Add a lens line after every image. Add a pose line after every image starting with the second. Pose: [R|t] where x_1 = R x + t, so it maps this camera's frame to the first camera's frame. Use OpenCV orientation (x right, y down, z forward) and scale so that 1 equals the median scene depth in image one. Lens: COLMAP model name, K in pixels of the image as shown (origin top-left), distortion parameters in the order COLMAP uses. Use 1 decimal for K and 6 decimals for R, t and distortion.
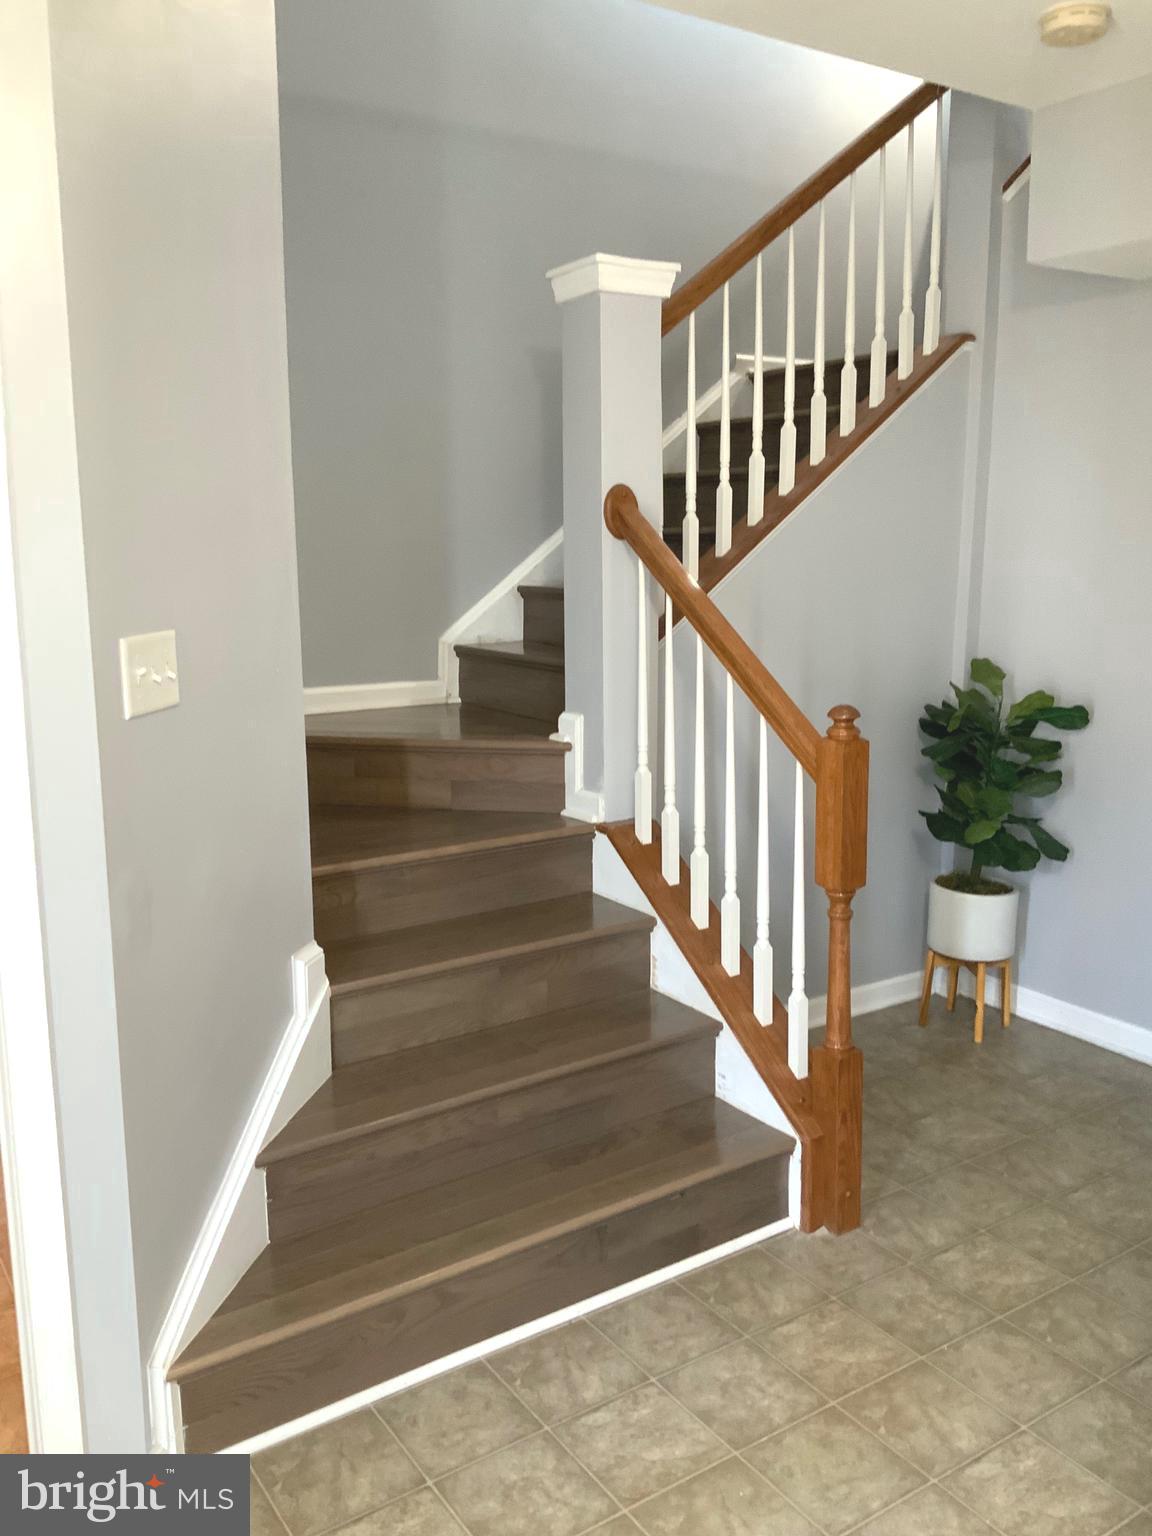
lens RADIAL K [[1262.4, 0, 568.8], [0, 1262.4, 770.8], [0, 0, 1]] dist [0.105519, -0.214828]
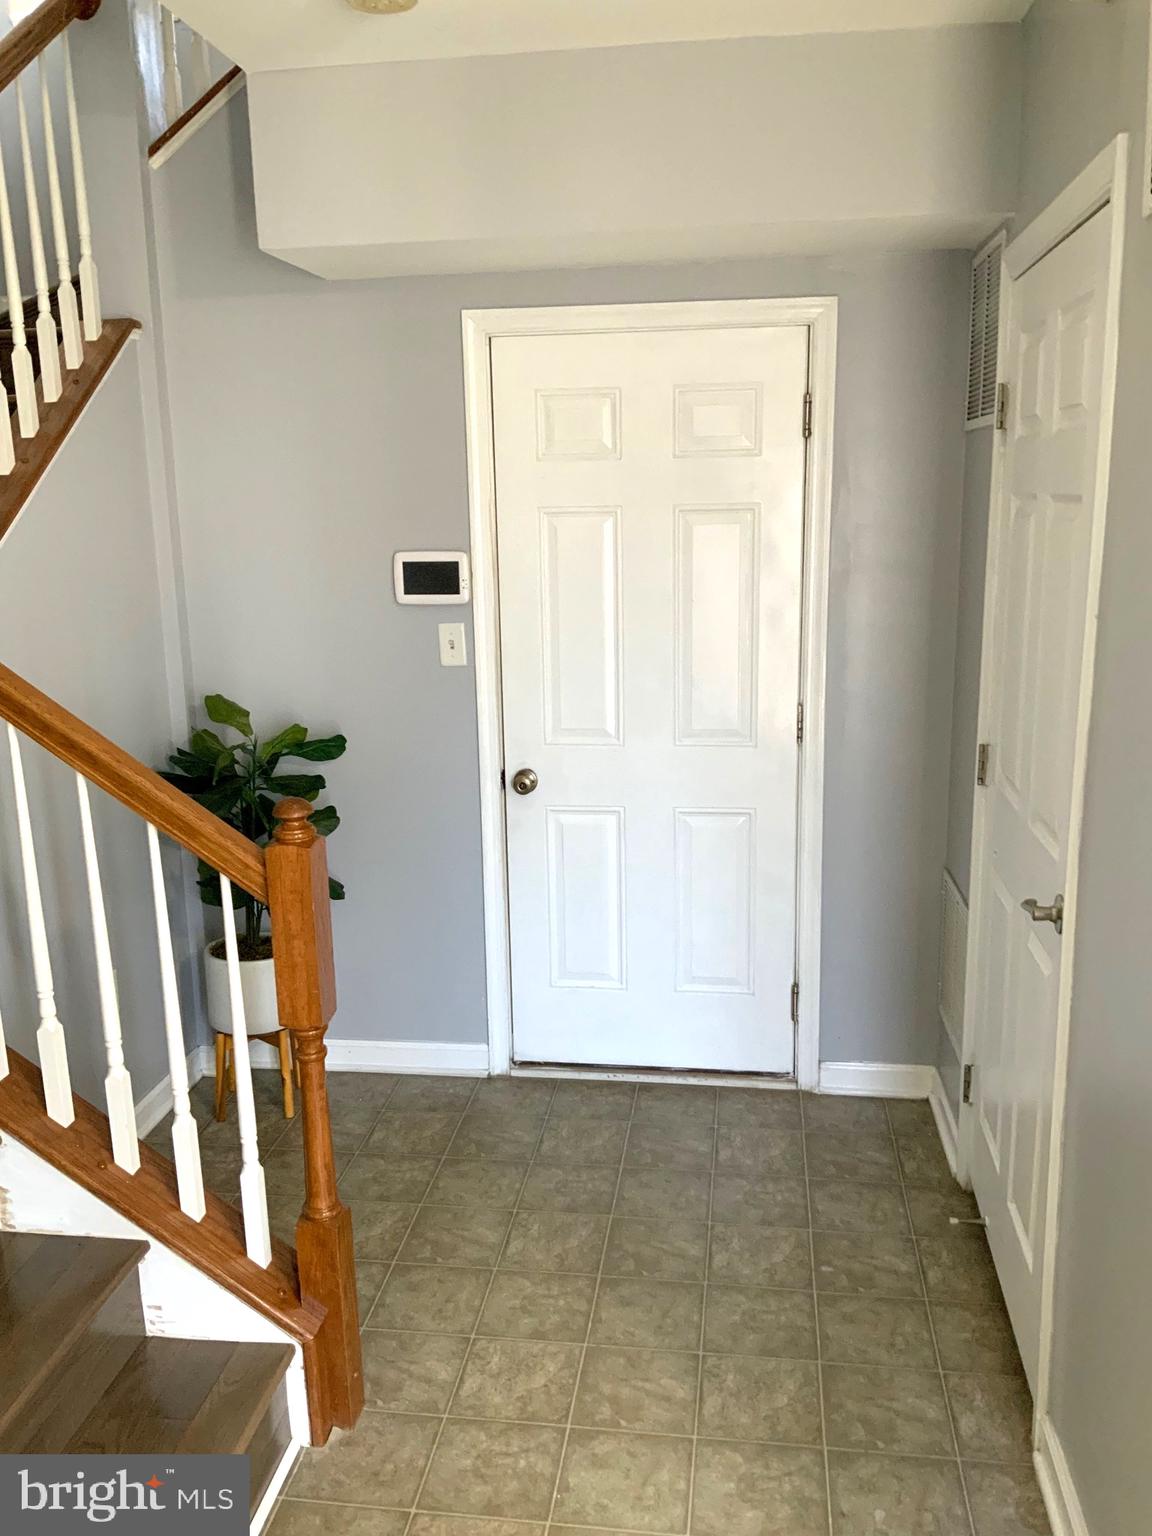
lens RADIAL K [[1262.4, 0, 568.8], [0, 1262.4, 770.8], [0, 0, 1]] dist [0.105519, -0.214828]
pose [[0.662622, -0.169858, 0.729438, -0.213355], [0.156468, 0.983847, 0.086965, -0.097601], [-0.732427, 0.056509, 0.678496, 0.295514]]
